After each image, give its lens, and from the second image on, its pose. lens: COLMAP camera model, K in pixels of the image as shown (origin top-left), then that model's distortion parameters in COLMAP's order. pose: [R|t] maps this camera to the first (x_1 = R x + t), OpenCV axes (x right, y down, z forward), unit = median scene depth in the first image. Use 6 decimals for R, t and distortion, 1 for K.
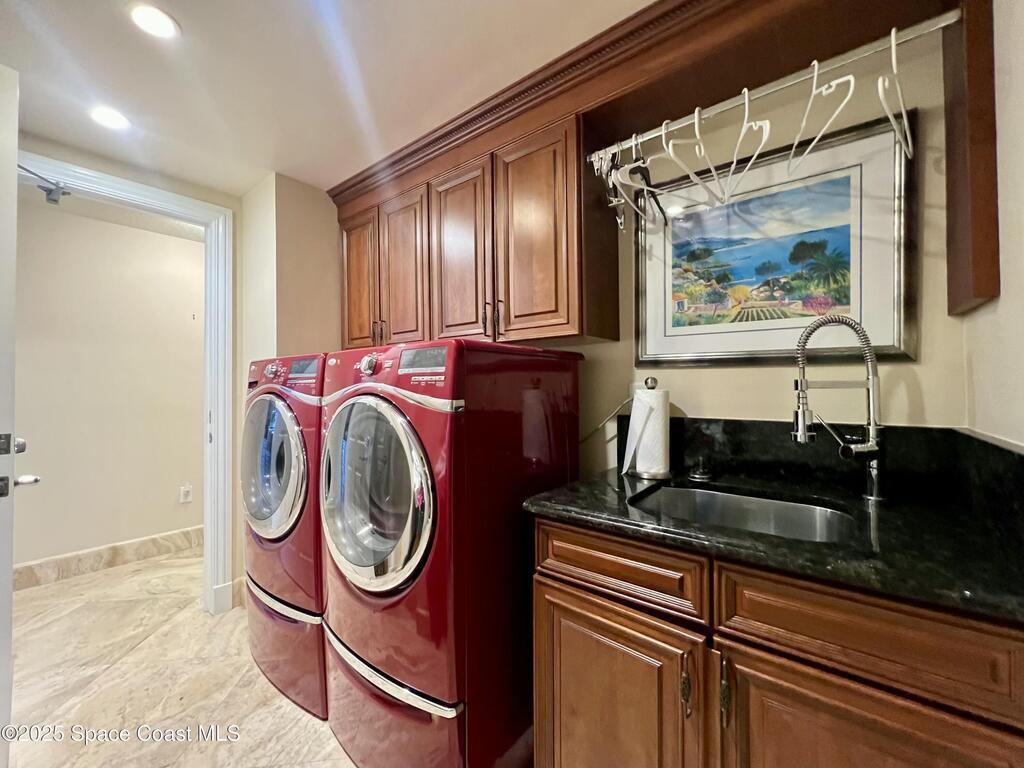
lens RADIAL K [[416.0, 0, 507.3], [0, 416.0, 381.9], [0, 0, 1]] dist [-0.000987, 0.000574]
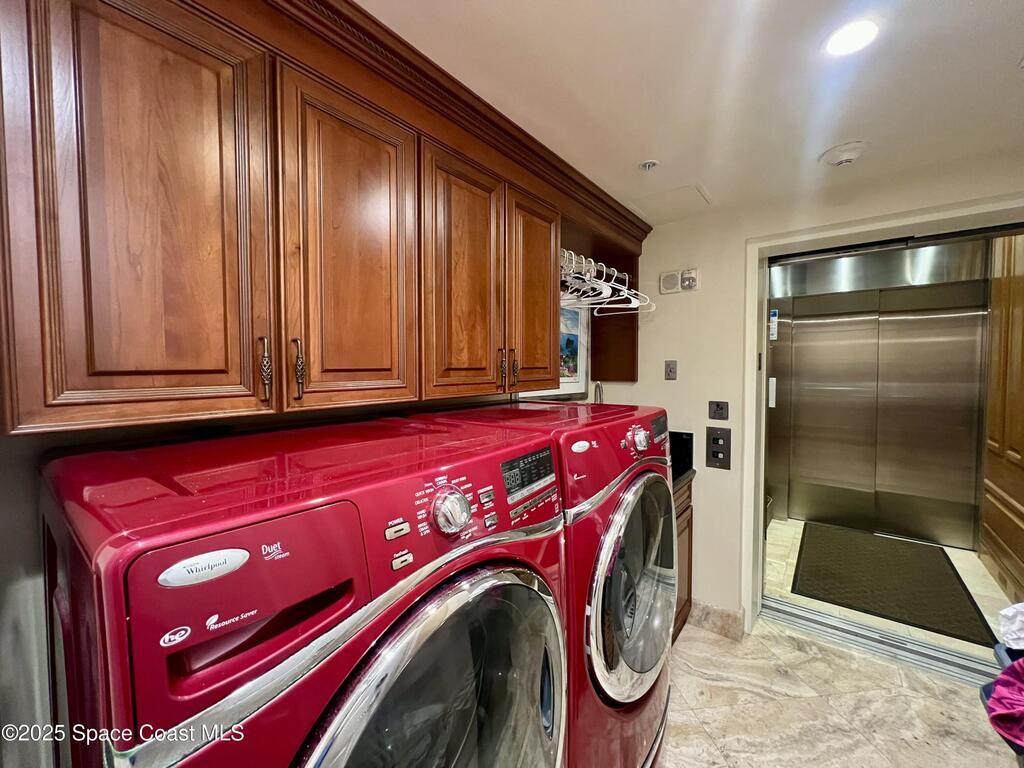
lens RADIAL K [[416.0, 0, 507.3], [0, 416.0, 381.9], [0, 0, 1]] dist [-0.000987, 0.000574]
pose [[-0.001740, -0.033481, 0.999438, -1.200480], [-0.012072, 0.999367, 0.033457, -0.192145], [-0.999926, -0.012007, -0.002143, 1.264245]]
